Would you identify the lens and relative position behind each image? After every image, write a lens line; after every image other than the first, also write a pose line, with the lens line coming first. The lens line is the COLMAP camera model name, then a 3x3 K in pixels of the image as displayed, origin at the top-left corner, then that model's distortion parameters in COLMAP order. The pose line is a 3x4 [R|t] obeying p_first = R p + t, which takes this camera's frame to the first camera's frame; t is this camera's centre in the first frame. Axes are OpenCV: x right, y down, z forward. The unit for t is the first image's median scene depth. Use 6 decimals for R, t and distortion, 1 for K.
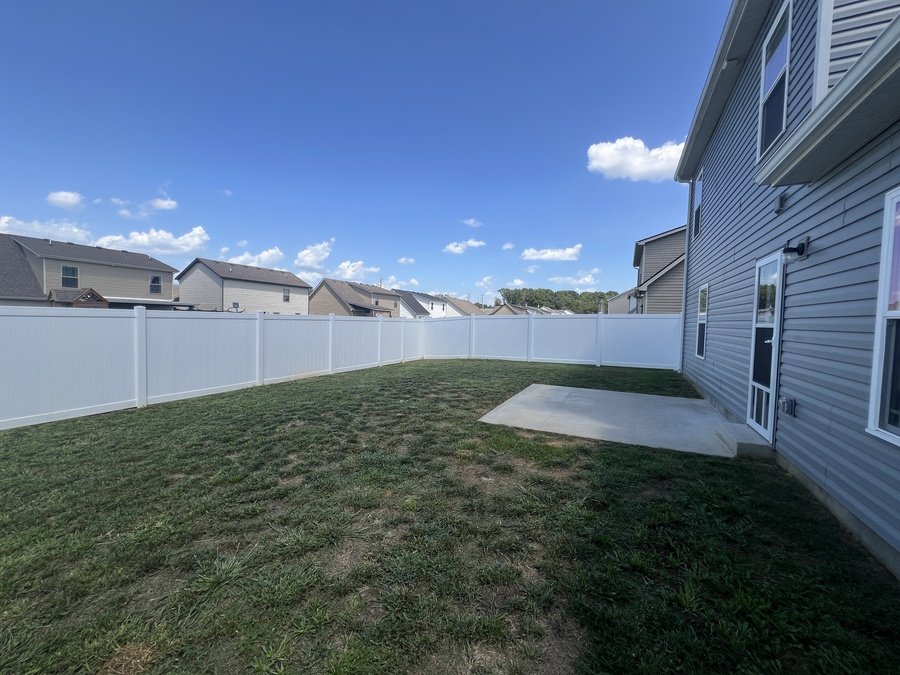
lens RADIAL K [[365.8, 0, 450.0], [0, 365.8, 337.5], [0, 0, 1]] dist [-0.003890, 0.000178]
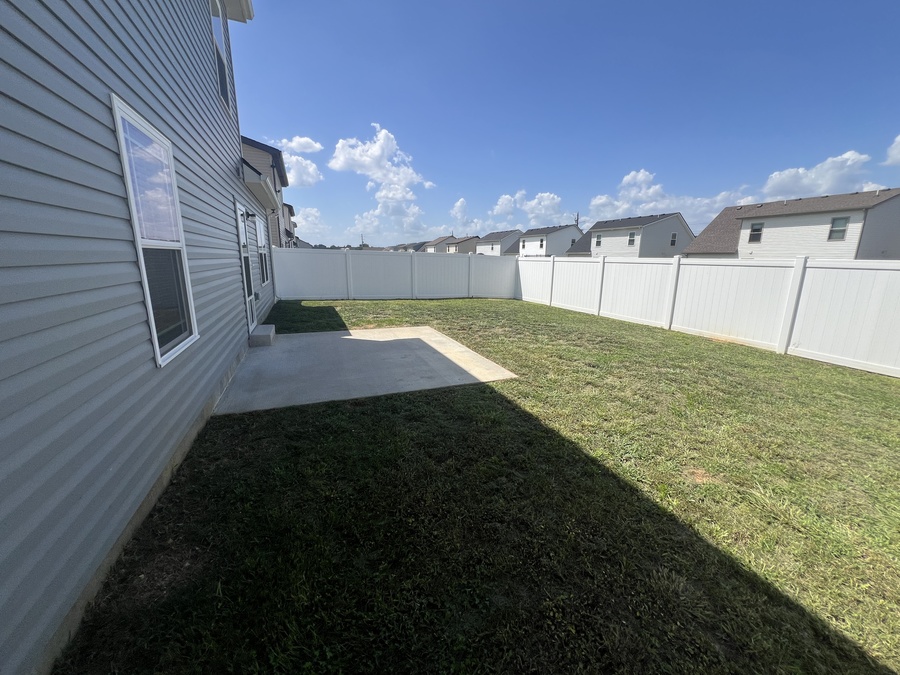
lens RADIAL K [[365.8, 0, 450.0], [0, 365.8, 337.5], [0, 0, 1]] dist [-0.003890, 0.000178]
pose [[-0.683572, 0.132710, -0.717716, 0.703965], [-0.057125, 0.970587, 0.233875, -0.054405], [0.727644, 0.200870, -0.655885, 1.338552]]
